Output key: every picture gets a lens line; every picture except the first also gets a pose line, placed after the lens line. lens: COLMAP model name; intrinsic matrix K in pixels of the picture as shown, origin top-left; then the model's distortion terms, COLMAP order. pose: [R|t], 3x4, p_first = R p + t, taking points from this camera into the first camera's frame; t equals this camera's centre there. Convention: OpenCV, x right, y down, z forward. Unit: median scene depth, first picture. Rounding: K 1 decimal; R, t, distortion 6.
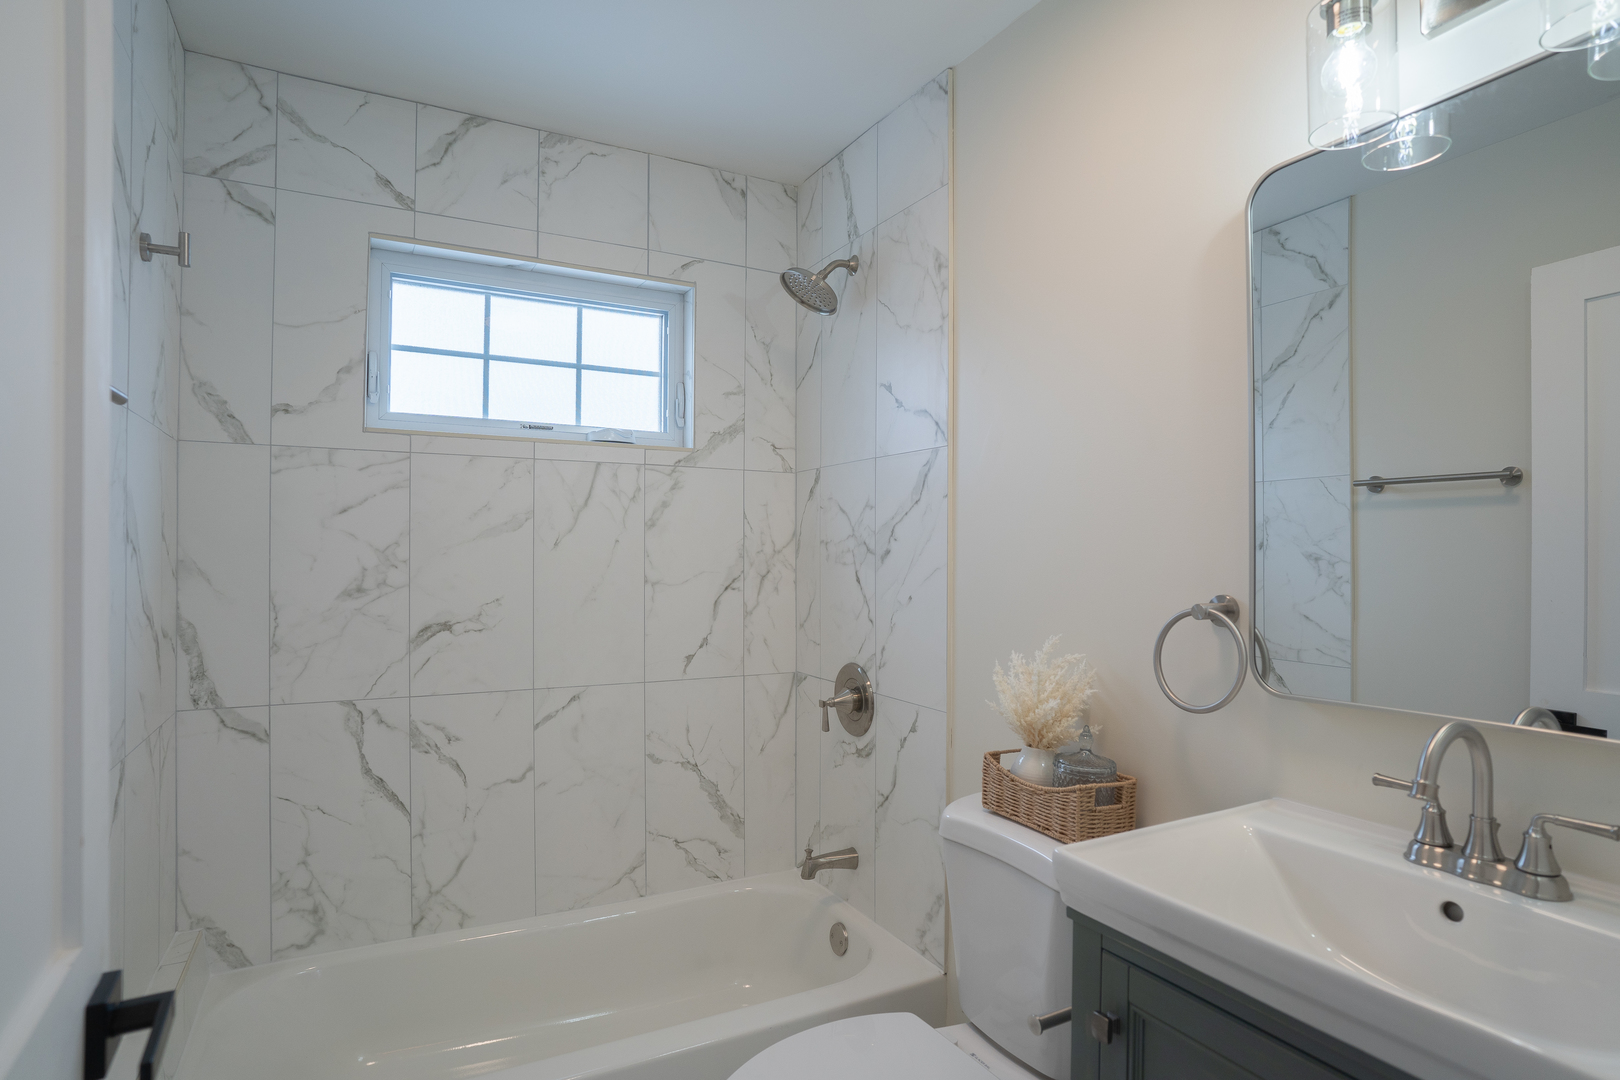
lens RADIAL K [[865.2, 0, 809.1], [0, 865.2, 533.6], [0, 0, 1]] dist [-0.072473, 0.042562]
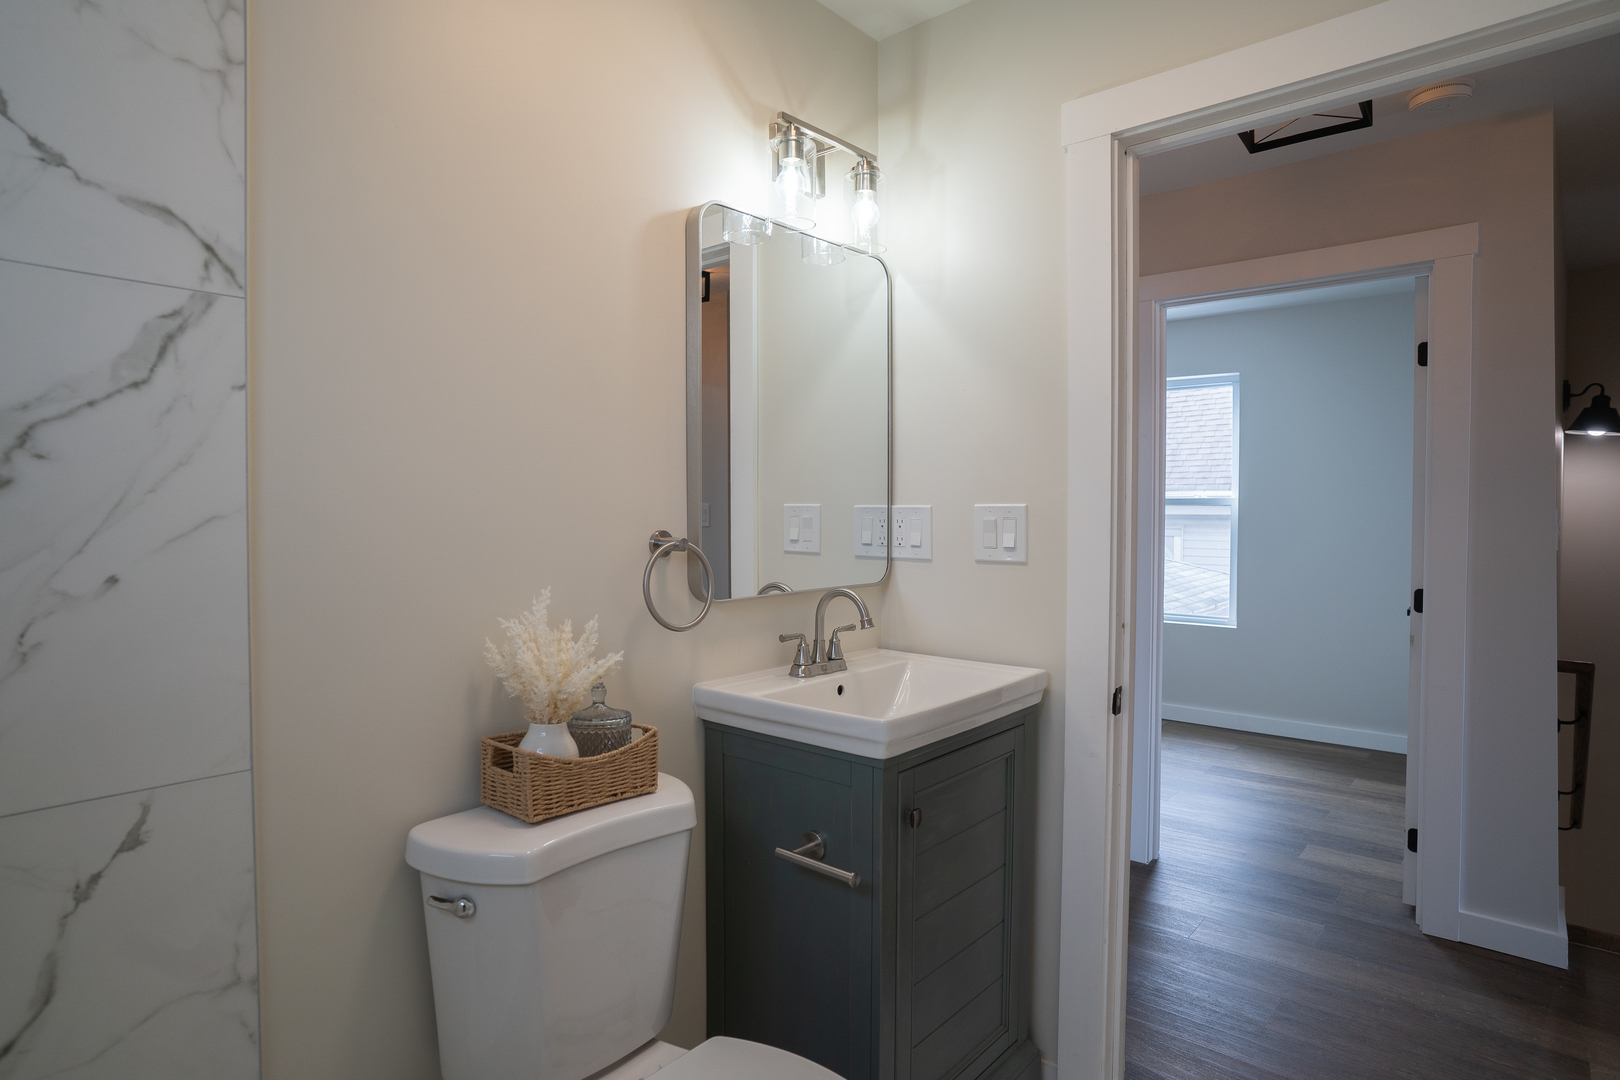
lens RADIAL K [[865.2, 0, 809.1], [0, 865.2, 533.6], [0, 0, 1]] dist [-0.072473, 0.042562]
pose [[-0.338937, -0.023180, 0.940523, -0.474719], [-0.016822, 0.999686, 0.018576, 0.034325], [-0.940659, -0.009526, -0.339221, 0.821391]]
